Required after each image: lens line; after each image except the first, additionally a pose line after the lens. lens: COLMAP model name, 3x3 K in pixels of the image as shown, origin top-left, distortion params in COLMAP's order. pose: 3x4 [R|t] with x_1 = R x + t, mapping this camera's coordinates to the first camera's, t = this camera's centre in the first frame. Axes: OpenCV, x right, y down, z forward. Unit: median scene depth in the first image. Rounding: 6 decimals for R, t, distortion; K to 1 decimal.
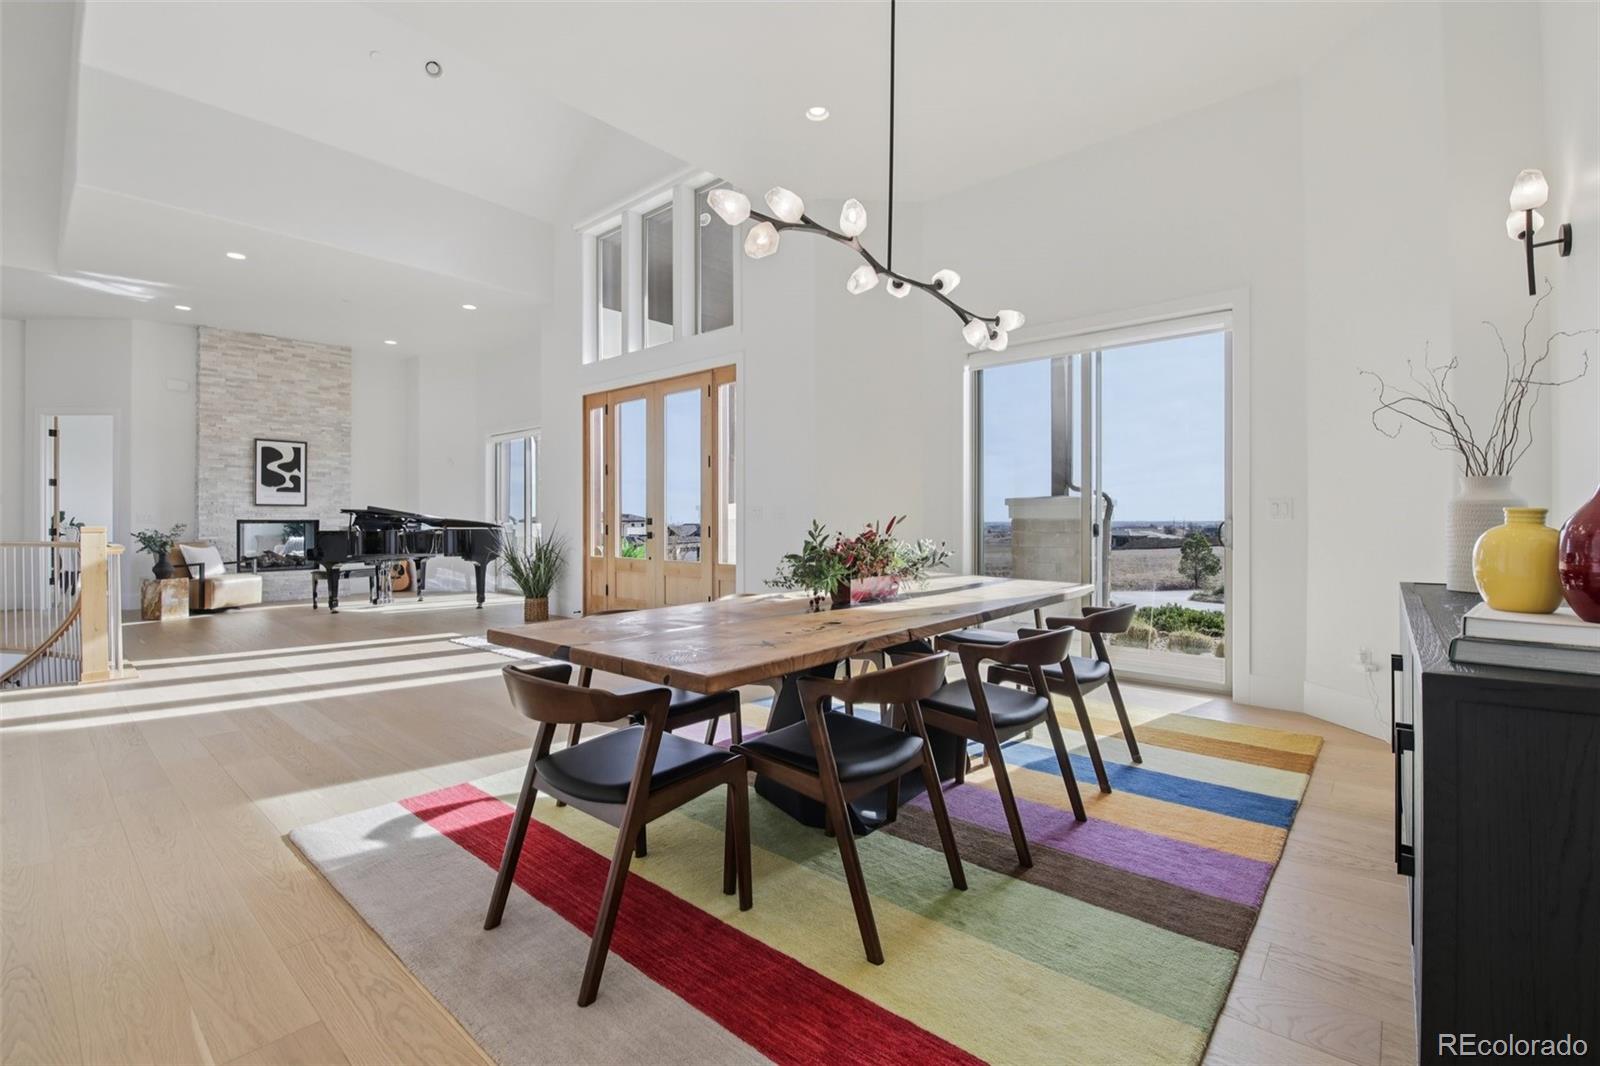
lens RADIAL K [[695.7, 0, 795.8], [0, 695.7, 525.9], [0, 0, 1]] dist [-0.002238, -0.008849]
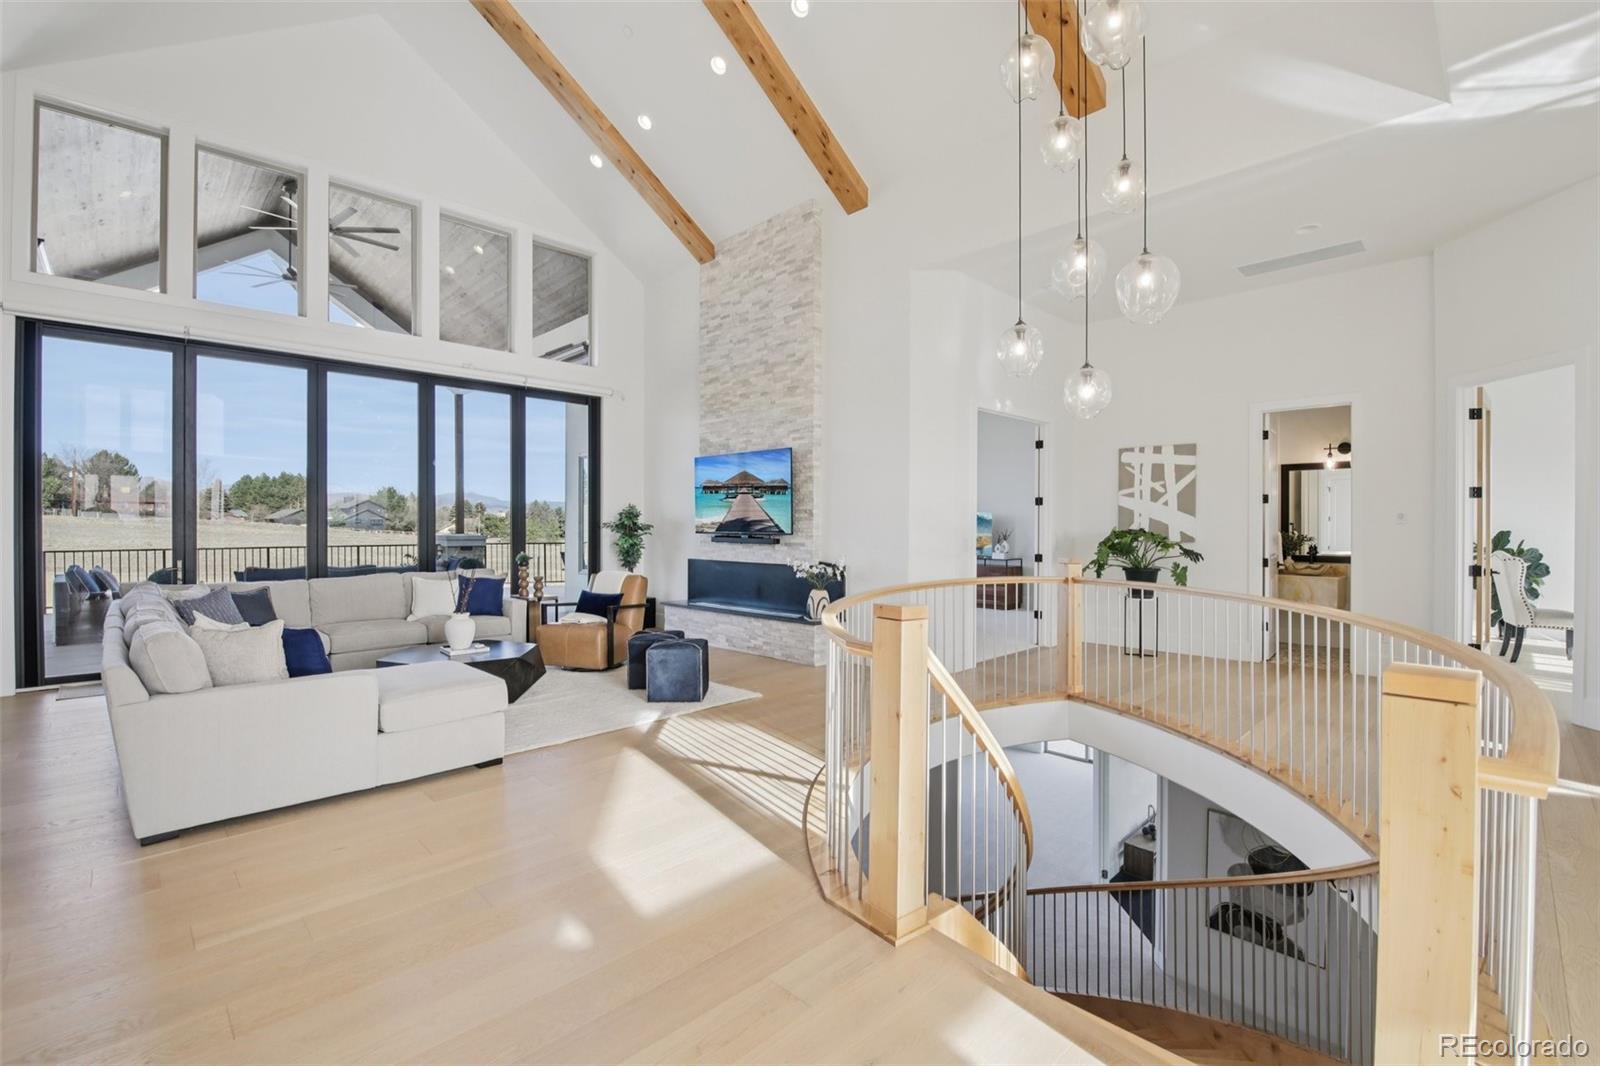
lens RADIAL K [[695.7, 0, 795.8], [0, 695.7, 525.9], [0, 0, 1]] dist [-0.002238, -0.008849]
pose [[-0.065739, 0.001941, -0.997835, -0.381028], [-0.009299, 0.999953, 0.002557, -0.026365], [0.997794, 0.009447, -0.065718, 0.387016]]
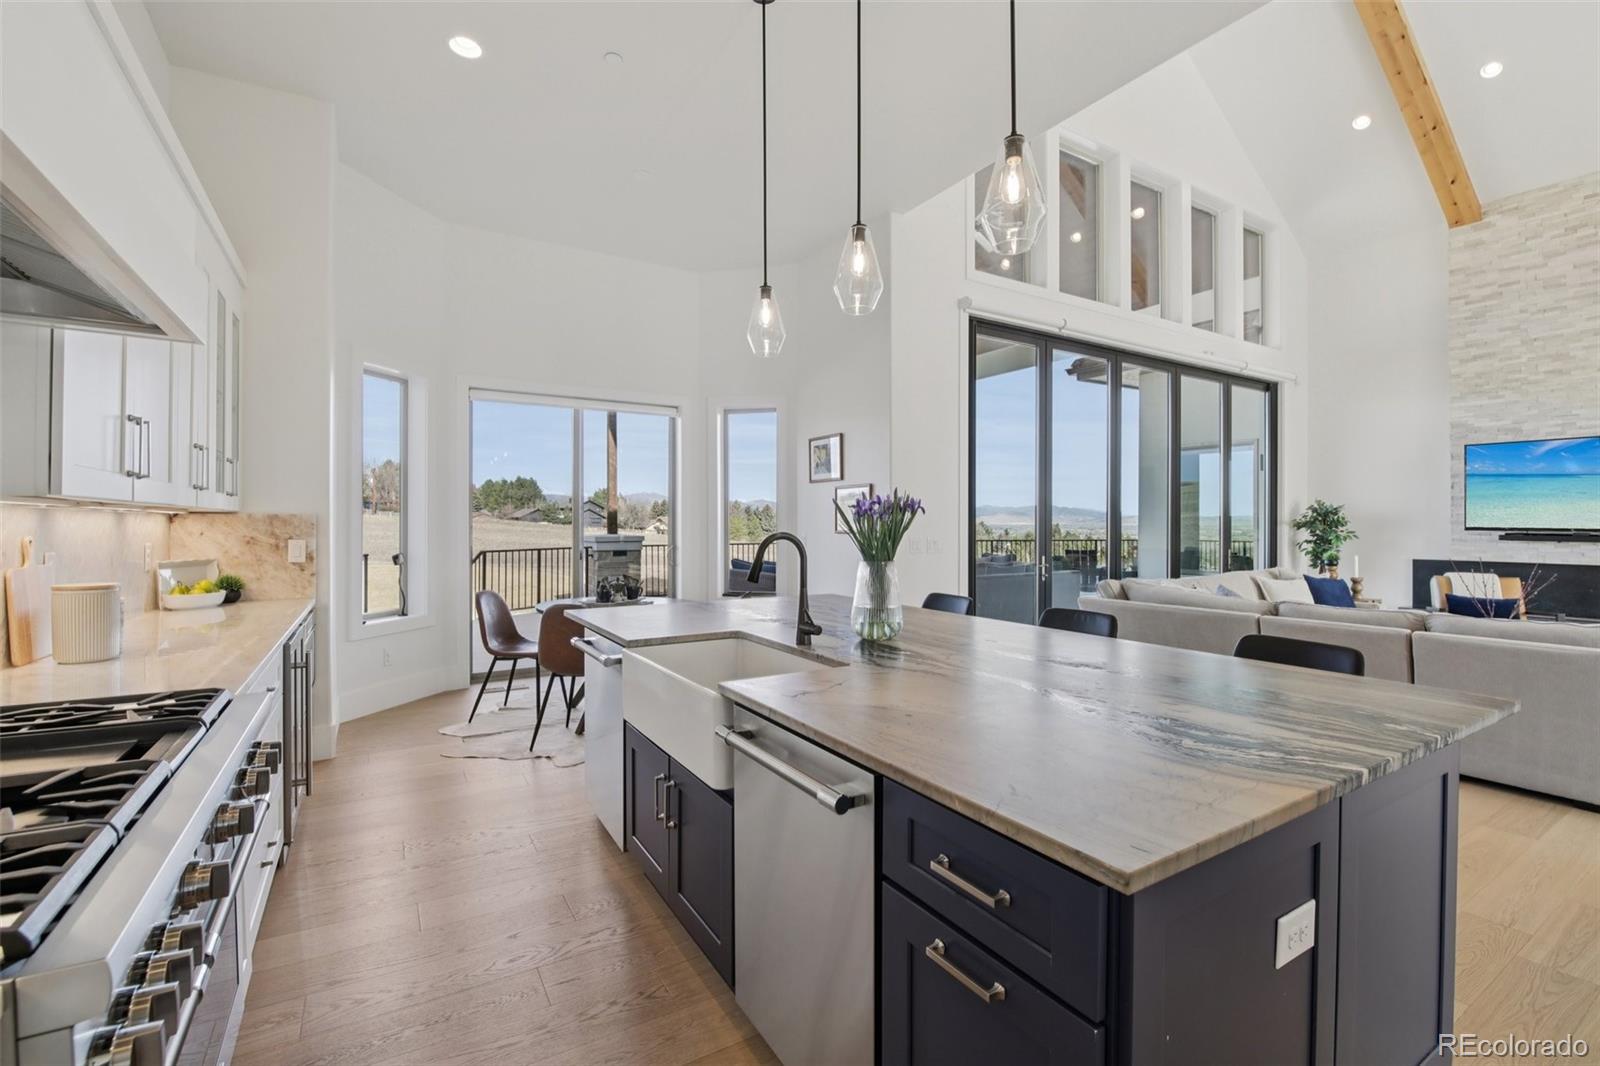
lens RADIAL K [[695.7, 0, 795.8], [0, 695.7, 525.9], [0, 0, 1]] dist [-0.002238, -0.008849]
pose [[-0.297802, 0.004221, -0.954618, -0.295387], [-0.009270, 0.999930, 0.007313, -0.017772], [0.954583, 0.011028, -0.297742, -0.258881]]
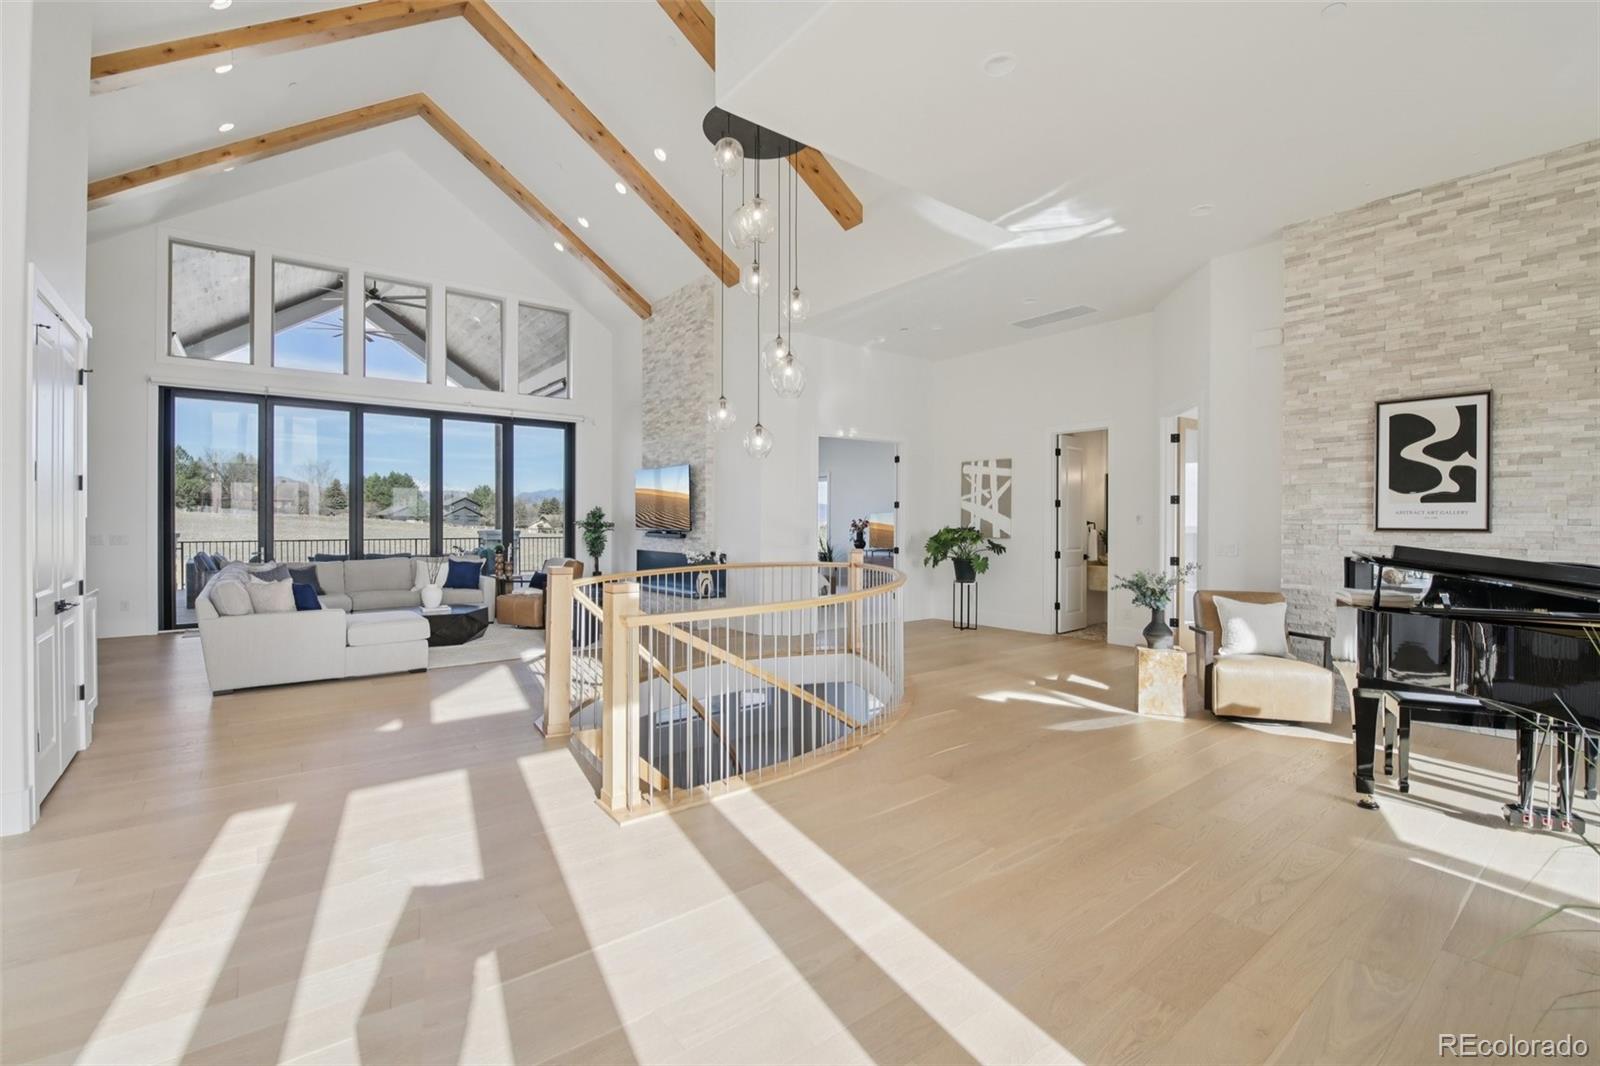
lens RADIAL K [[695.7, 0, 795.8], [0, 695.7, 525.9], [0, 0, 1]] dist [-0.002238, -0.008849]
pose [[-0.178053, 0.006370, -0.984000, -0.187832], [-0.010923, 0.999905, 0.008449, -0.032135], [0.983960, 0.012253, -0.177967, 0.651977]]
